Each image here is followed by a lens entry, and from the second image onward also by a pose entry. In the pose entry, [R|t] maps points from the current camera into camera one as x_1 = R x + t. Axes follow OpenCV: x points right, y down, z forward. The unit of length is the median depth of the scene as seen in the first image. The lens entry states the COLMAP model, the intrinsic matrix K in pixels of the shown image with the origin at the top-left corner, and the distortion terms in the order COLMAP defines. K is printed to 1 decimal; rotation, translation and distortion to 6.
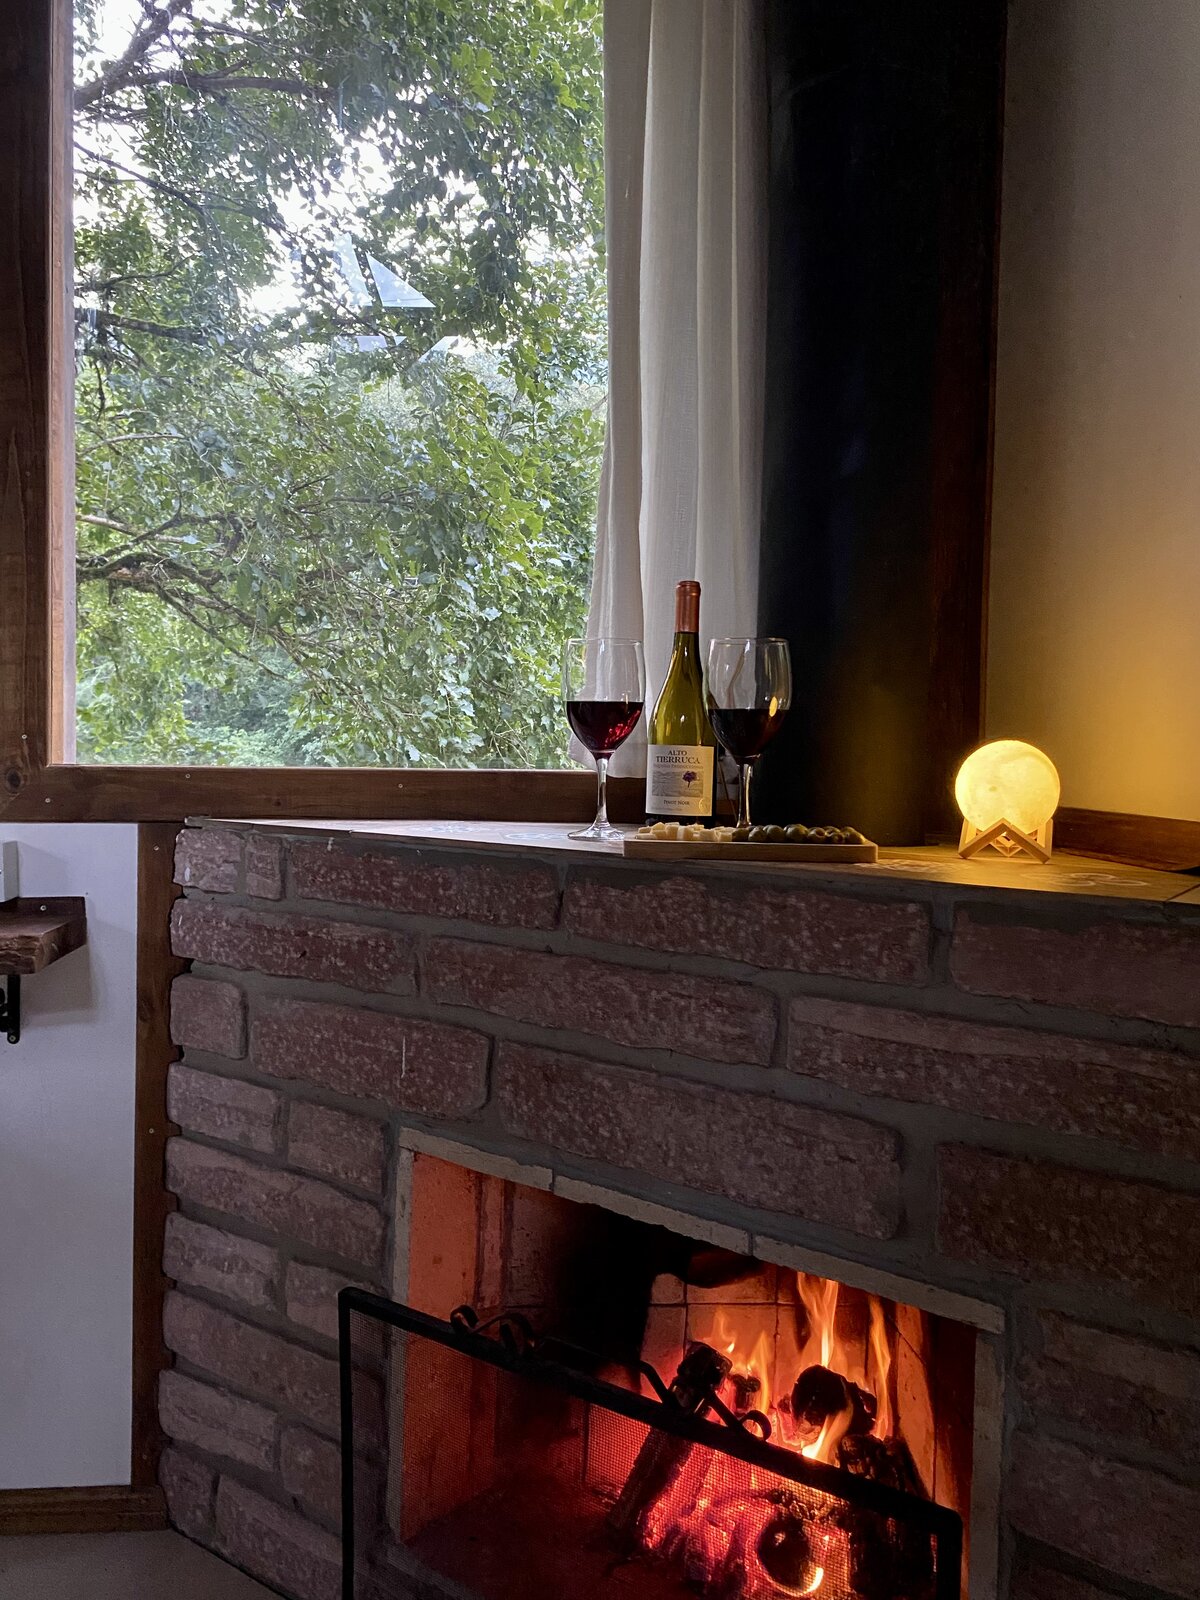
lens RADIAL K [[1218.2, 0, 600.0], [0, 1218.2, 800.0], [0, 0, 1]] dist [0.040550, -0.056297]
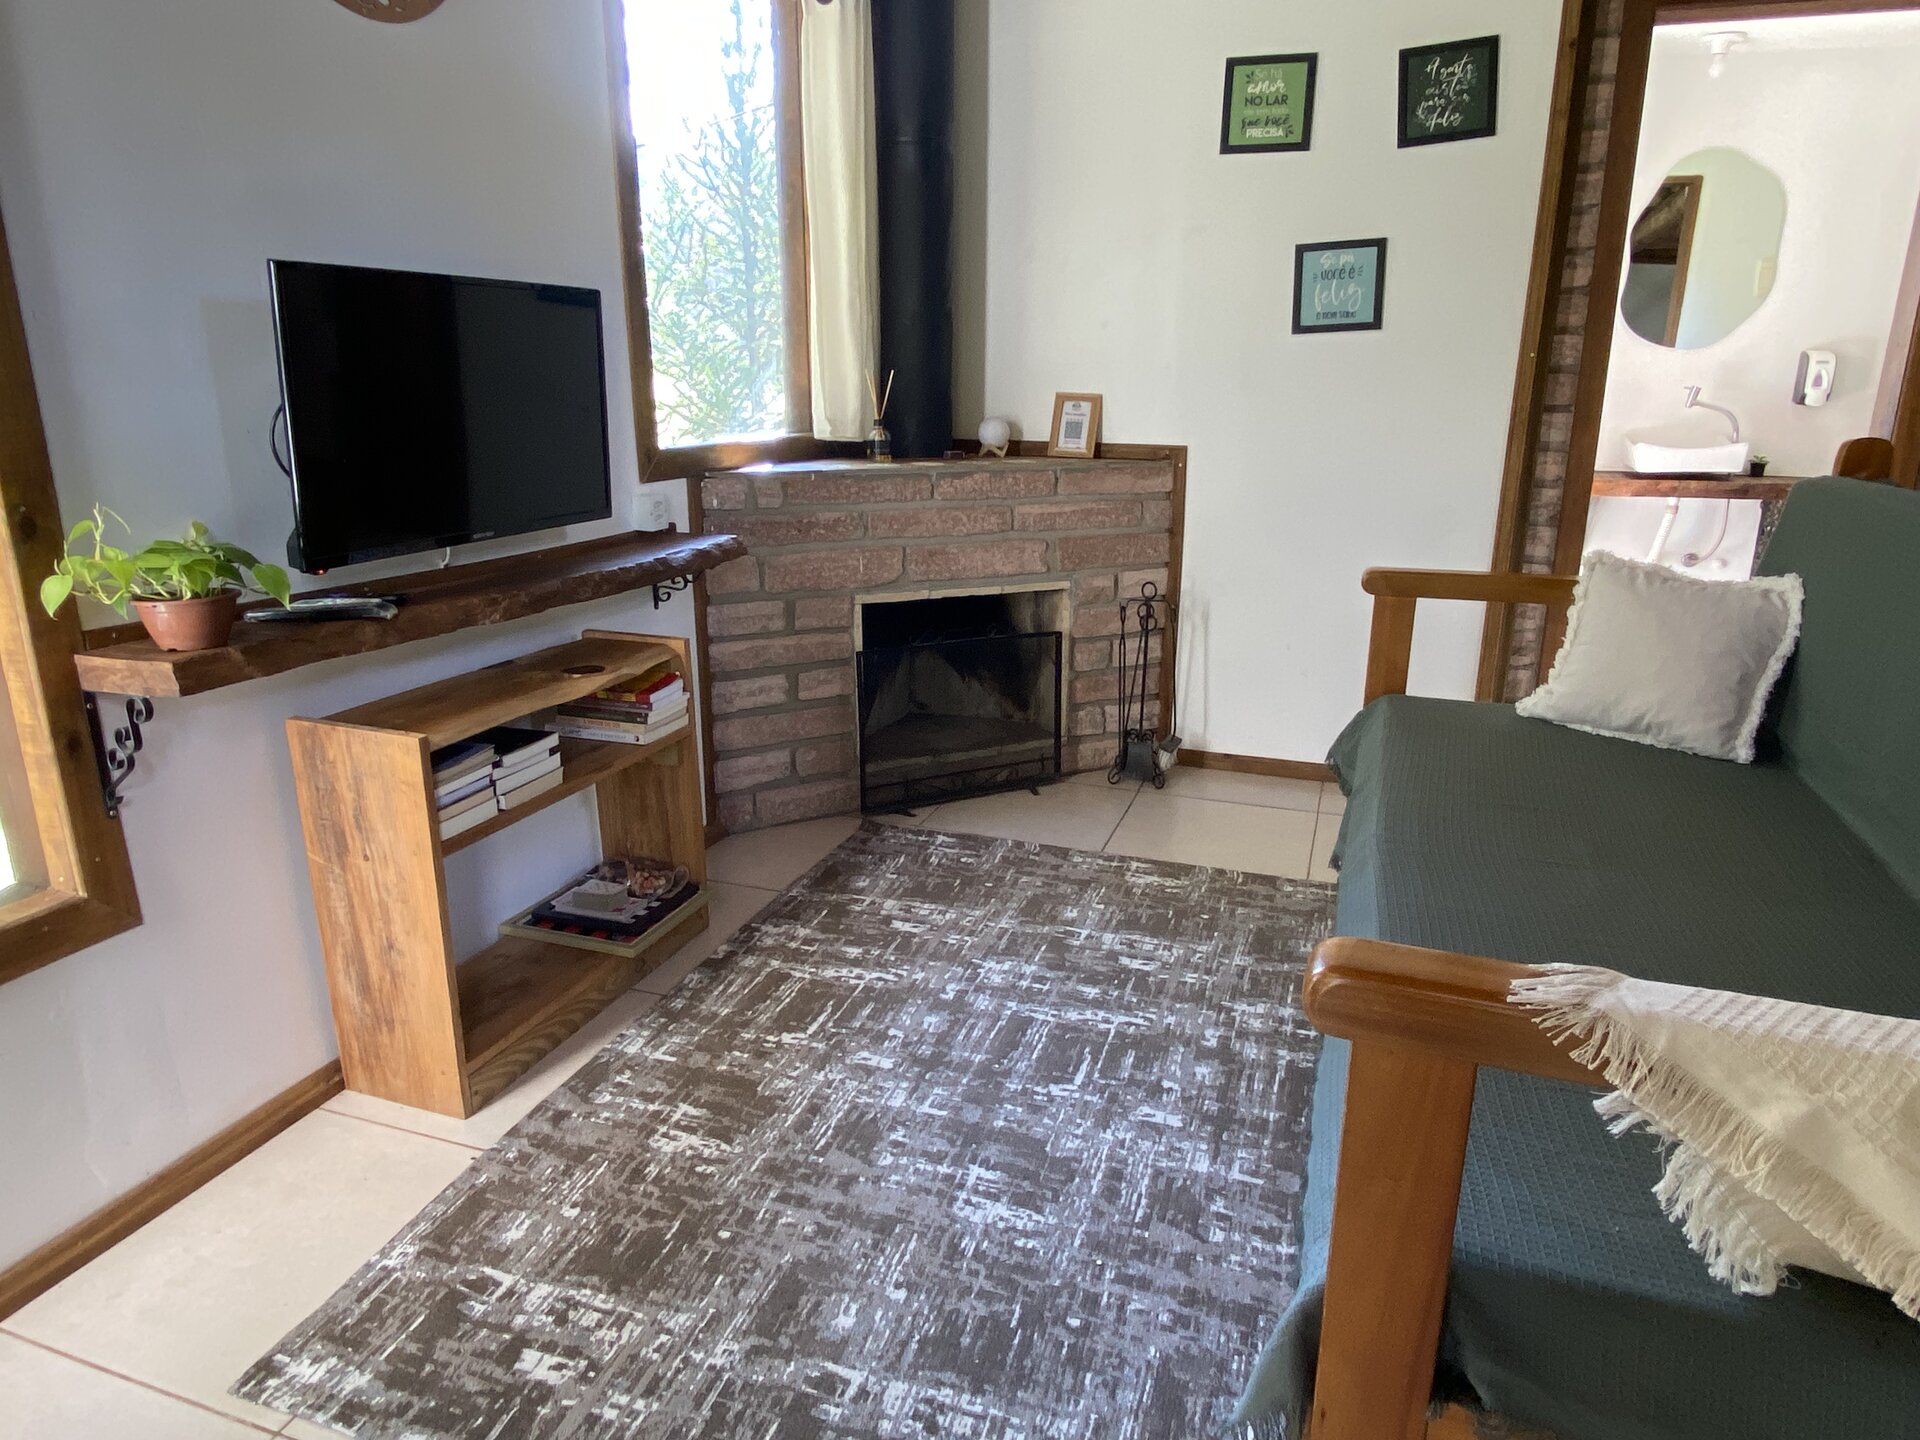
lens RADIAL K [[1206.2, 0, 960.0], [0, 1206.2, 720.0], [0, 0, 1]] dist [0.055648, -0.077476]
pose [[0.425465, -0.265891, 0.865032, -2.041200], [0.036151, 0.960094, 0.277330, -0.133125], [-0.904252, -0.086723, 0.418099, -0.167498]]
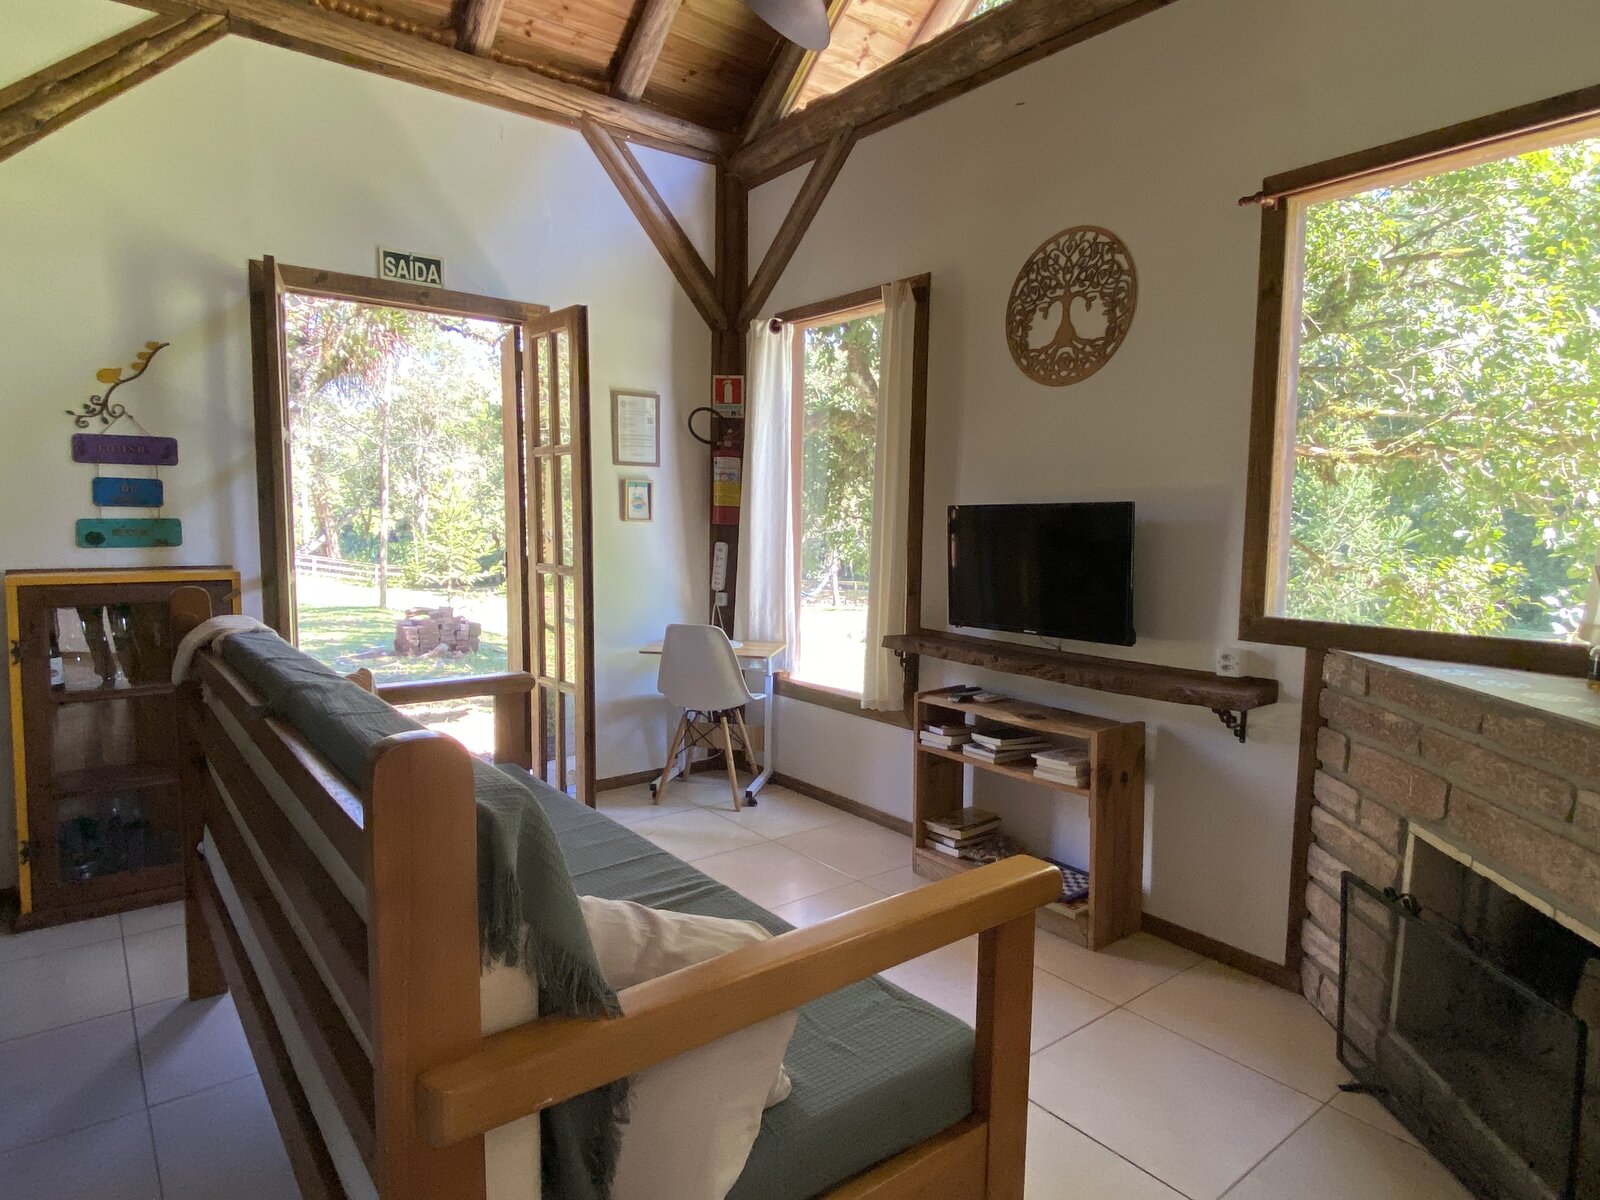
lens RADIAL K [[935.8, 0, 800.0], [0, 935.8, 600.0], [0, 0, 1]] dist [0.004560, -0.000186]
pose [[0.530020, 0.059412, -0.845901, 0.533336], [-0.032732, 0.998233, 0.049602, -0.120260], [0.847353, 0.001397, 0.531028, -0.584114]]
